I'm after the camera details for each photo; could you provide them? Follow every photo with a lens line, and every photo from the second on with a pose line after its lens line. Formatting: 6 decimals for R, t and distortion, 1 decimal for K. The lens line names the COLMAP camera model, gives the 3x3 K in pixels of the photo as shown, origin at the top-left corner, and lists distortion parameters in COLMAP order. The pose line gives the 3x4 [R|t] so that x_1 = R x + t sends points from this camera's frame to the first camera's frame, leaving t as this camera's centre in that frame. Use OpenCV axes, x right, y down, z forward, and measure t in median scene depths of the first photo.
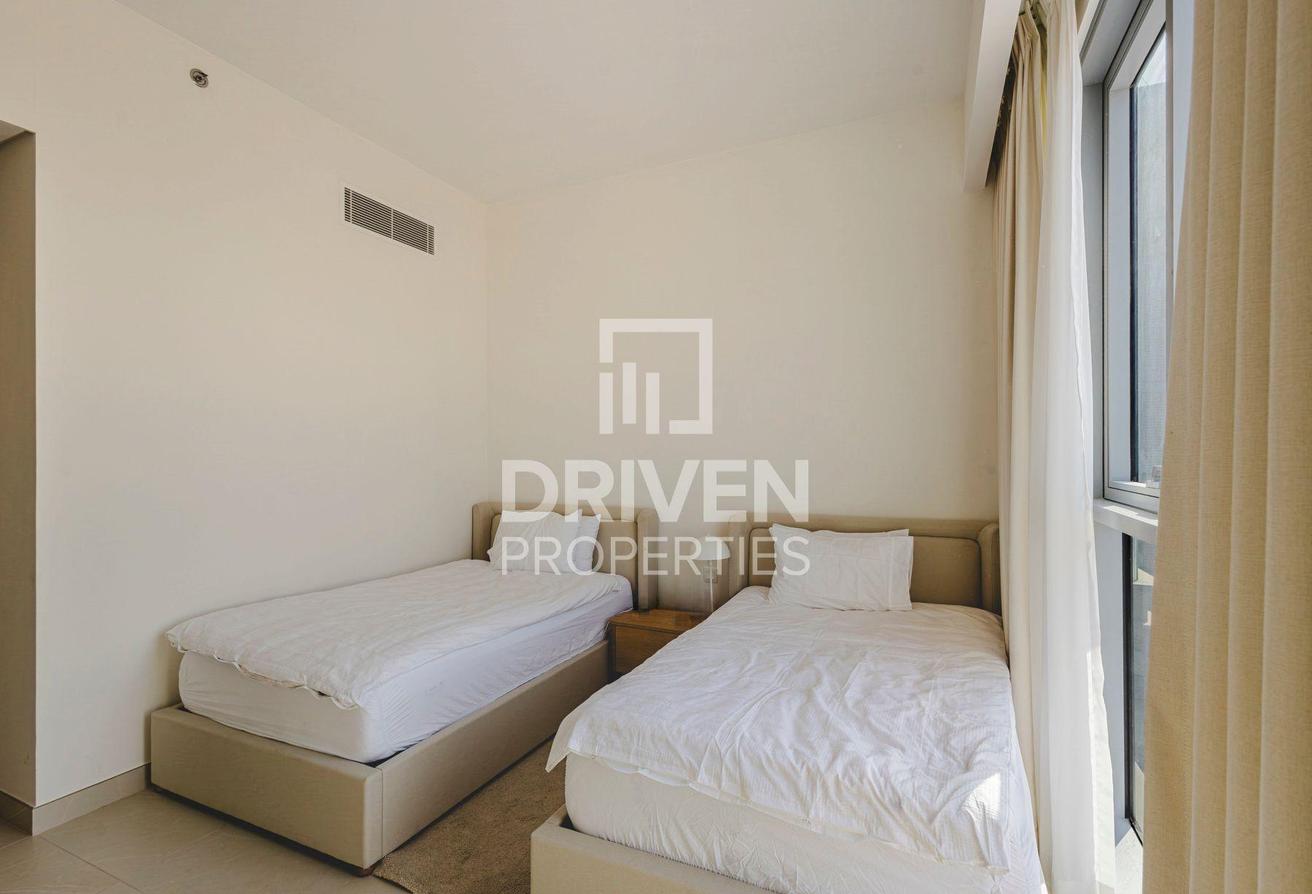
lens RADIAL K [[609.1, 0, 656.0], [0, 609.1, 447.0], [0, 0, 1]] dist [0.001379, 0.000021]
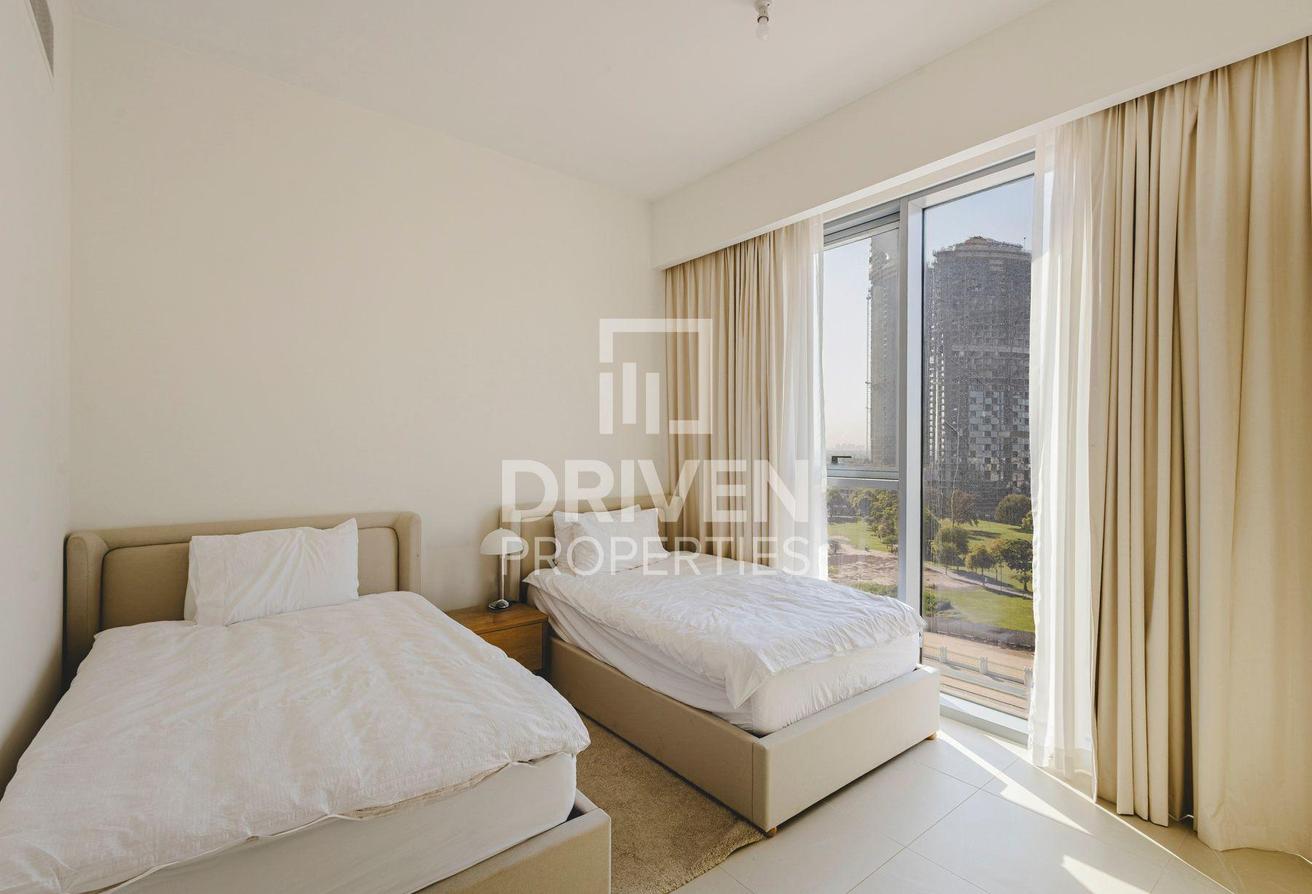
lens RADIAL K [[609.1, 0, 656.0], [0, 609.1, 447.0], [0, 0, 1]] dist [0.001379, 0.000021]
pose [[0.454767, -0.003308, 0.890604, -0.986642], [-0.006926, 0.999950, 0.007250, -0.005376], [-0.890584, -0.009465, 0.454721, 0.424127]]
